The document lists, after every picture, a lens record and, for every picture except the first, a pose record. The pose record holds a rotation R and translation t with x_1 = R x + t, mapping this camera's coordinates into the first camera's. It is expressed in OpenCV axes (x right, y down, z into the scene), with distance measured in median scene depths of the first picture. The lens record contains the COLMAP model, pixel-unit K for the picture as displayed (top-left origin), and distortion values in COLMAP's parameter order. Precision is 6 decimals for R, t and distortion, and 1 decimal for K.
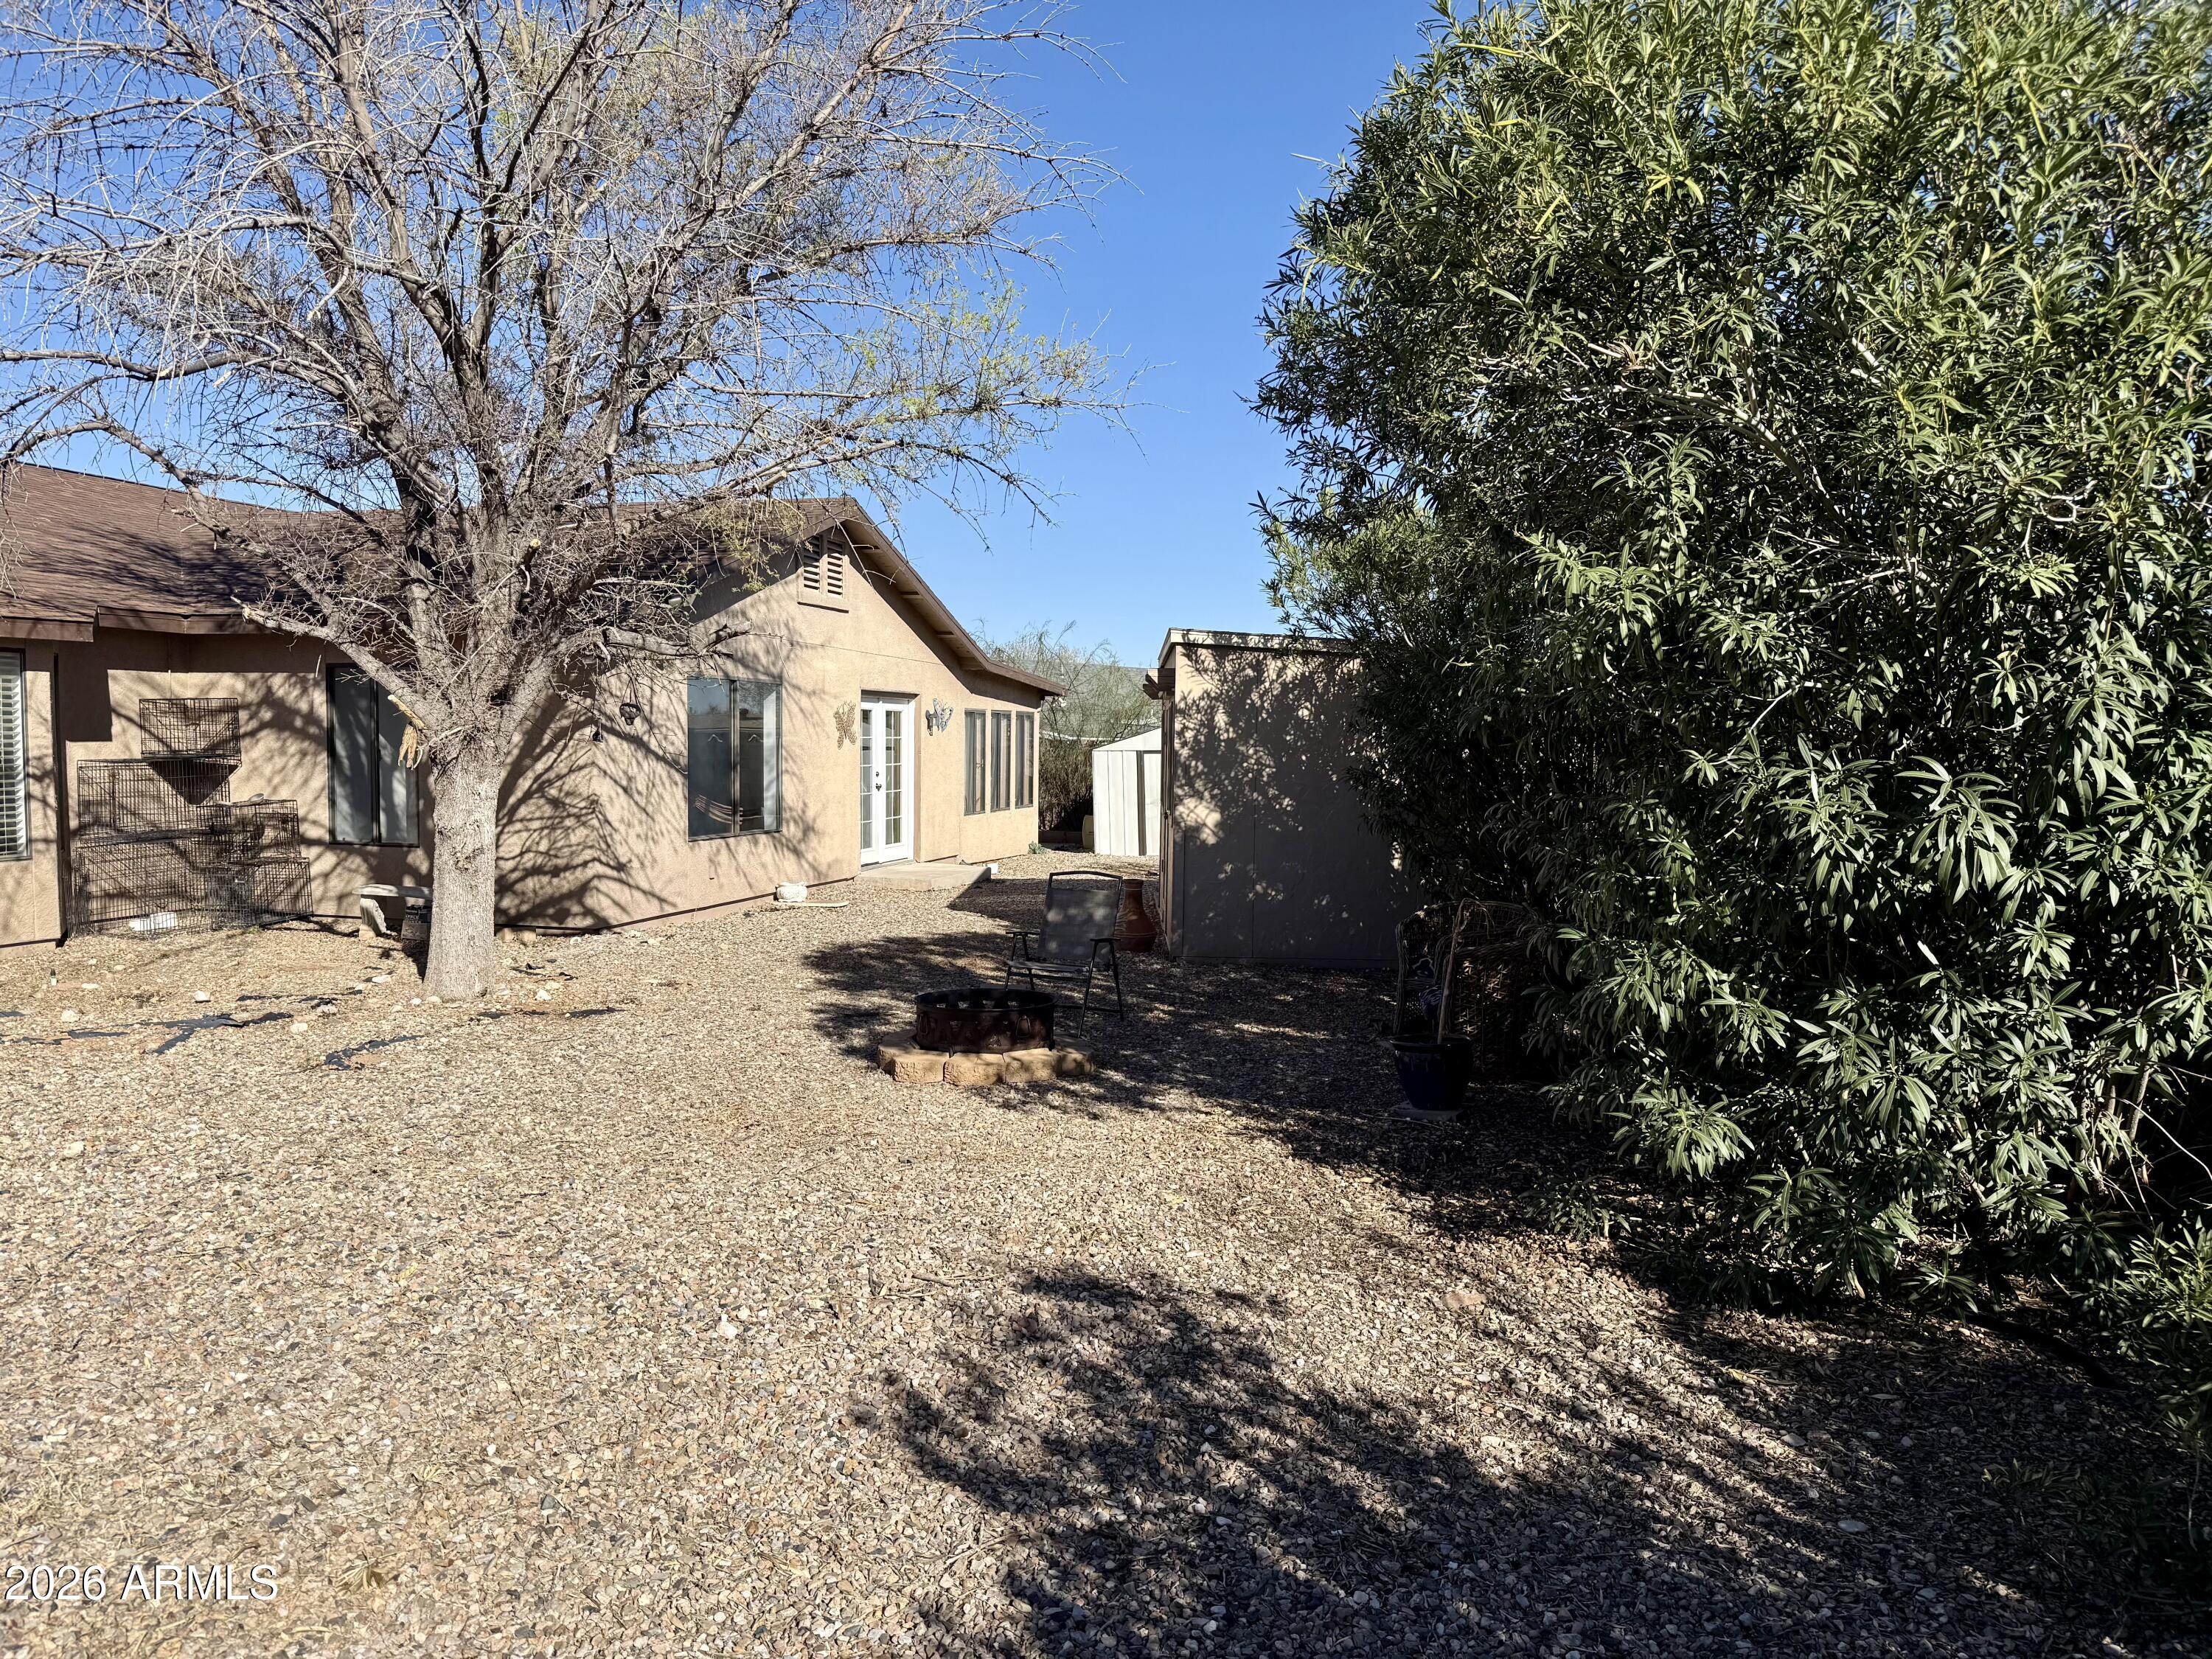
lens RADIAL K [[1558.5, 0, 1118.8], [0, 1558.5, 822.9], [0, 0, 1]] dist [0.089646, -0.006249]
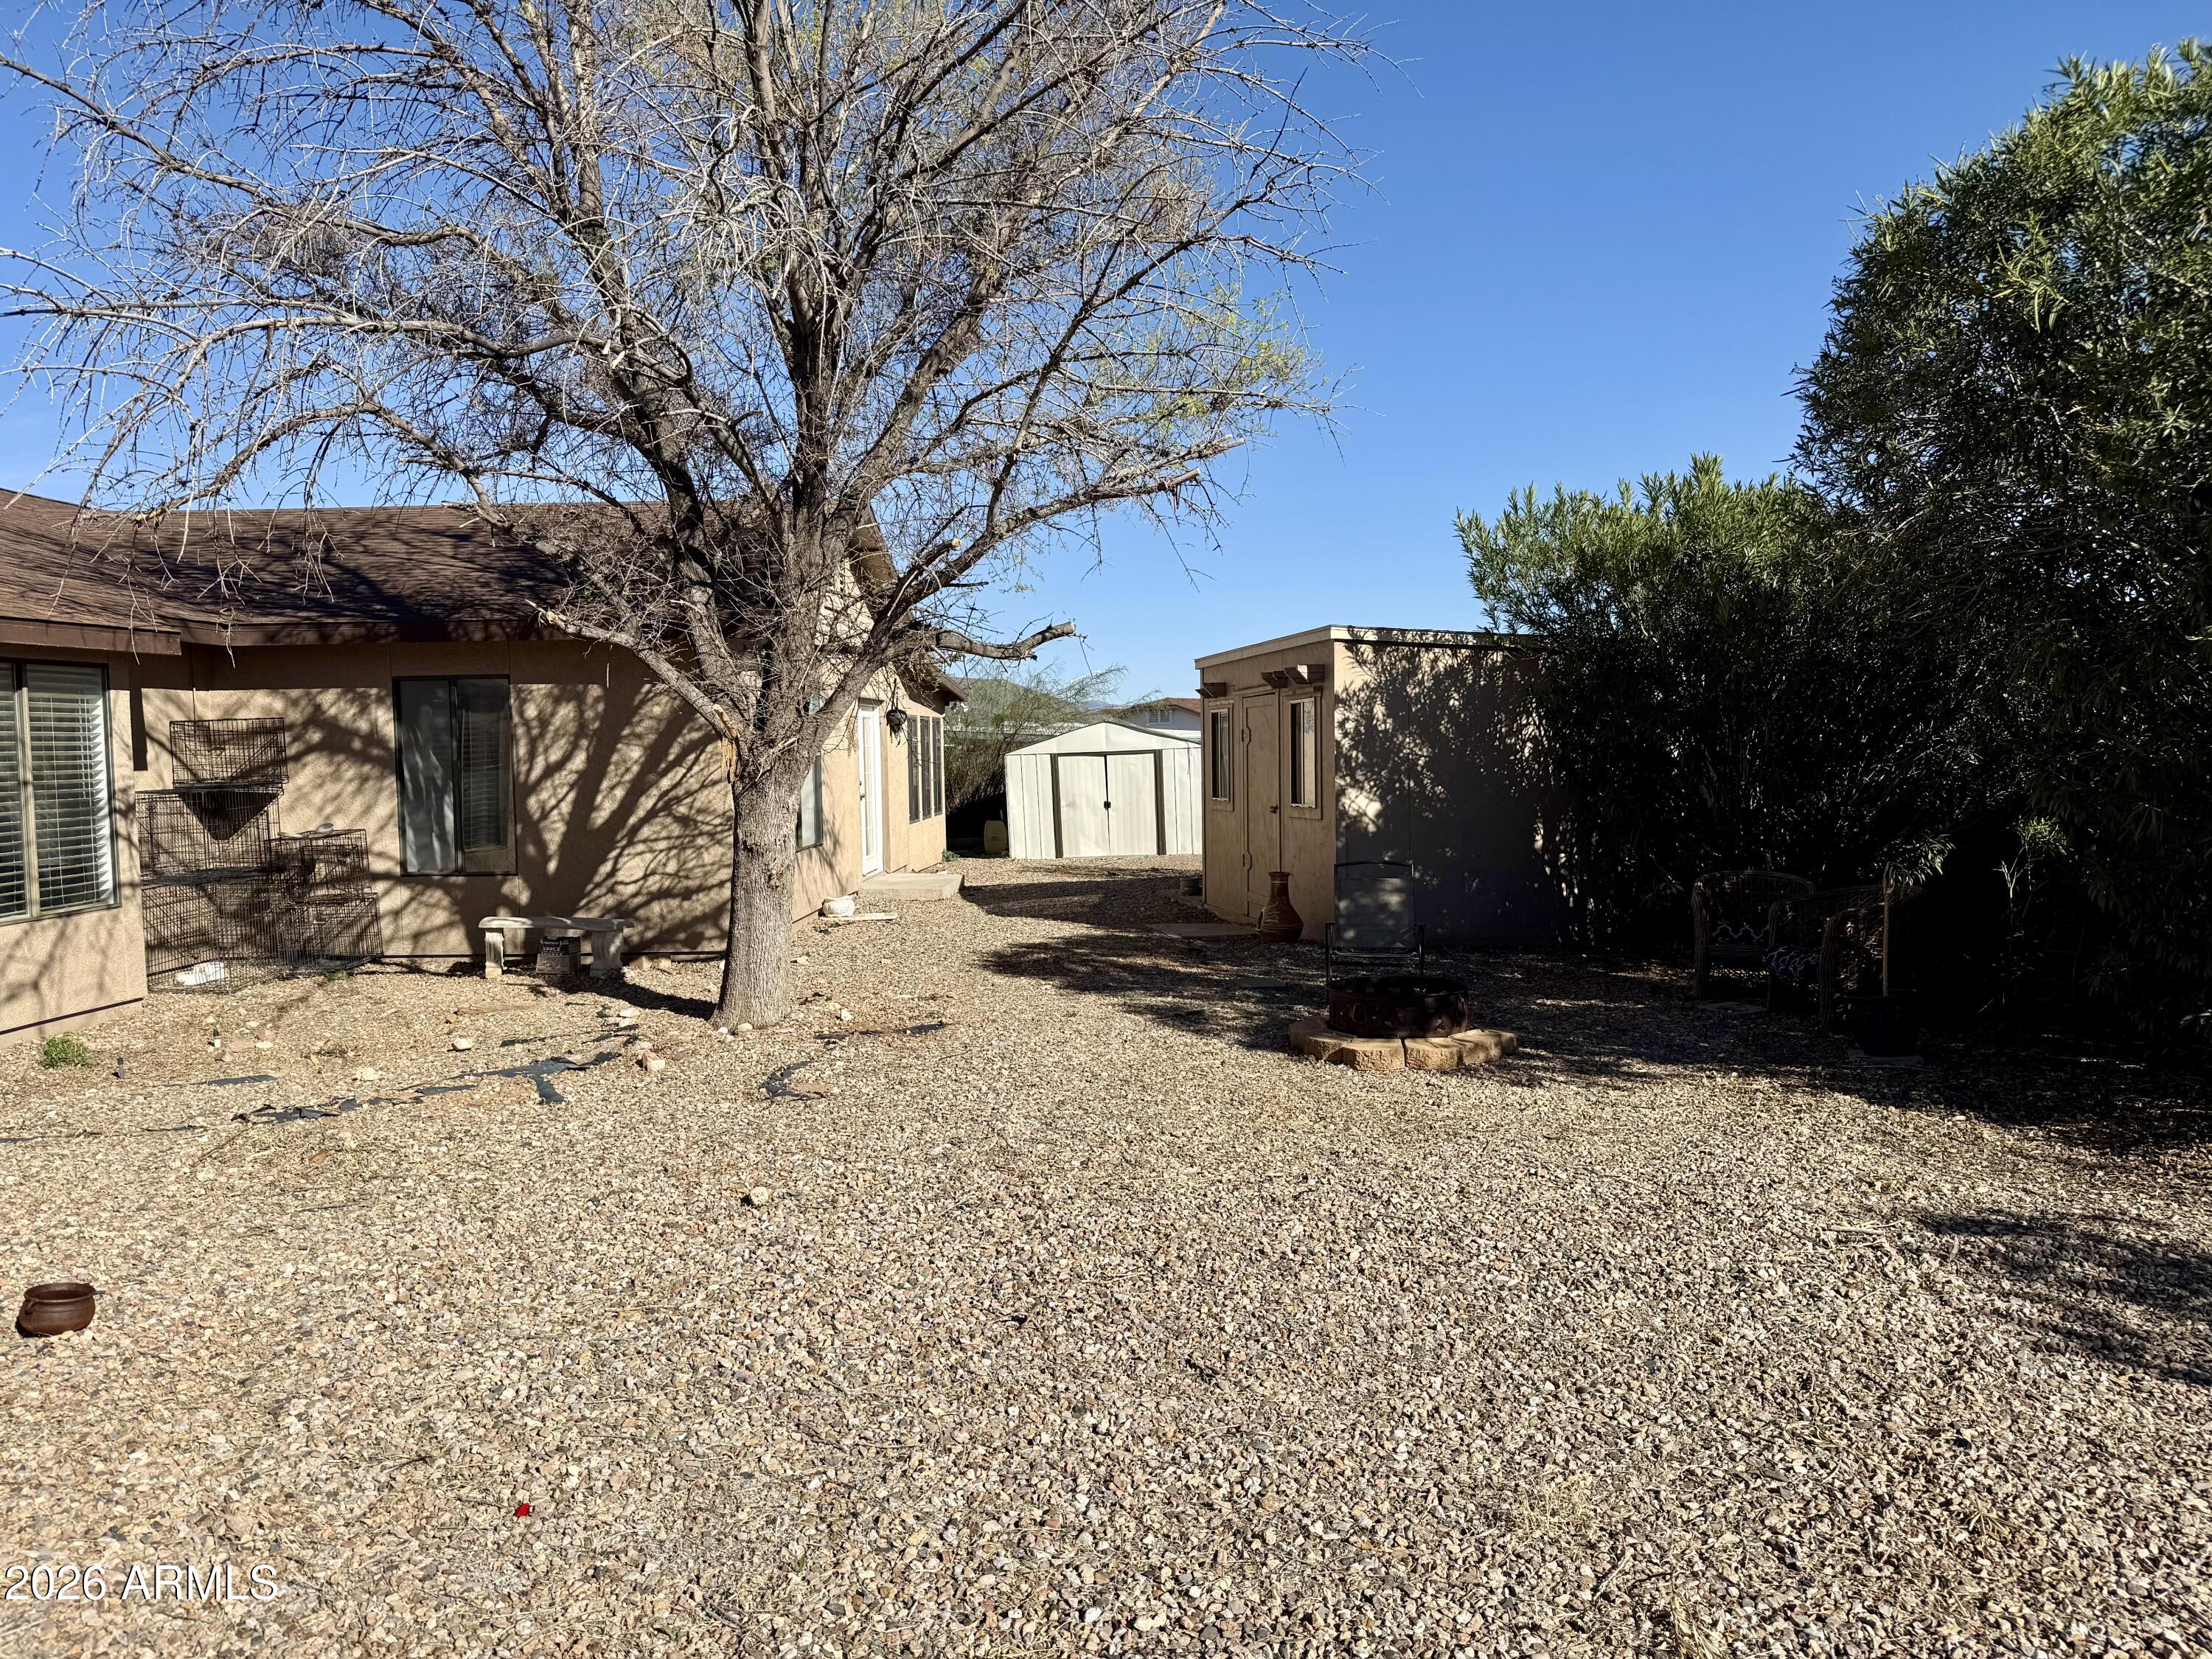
lens RADIAL K [[1558.5, 0, 1109.7], [0, 1558.5, 842.0], [0, 0, 1]] dist [0.089646, -0.006249]
pose [[0.970832, -0.043886, 0.235711, -0.330582], [0.042499, 0.999036, 0.010961, 0.000583], [-0.235965, -0.000623, 0.971761, 0.031613]]
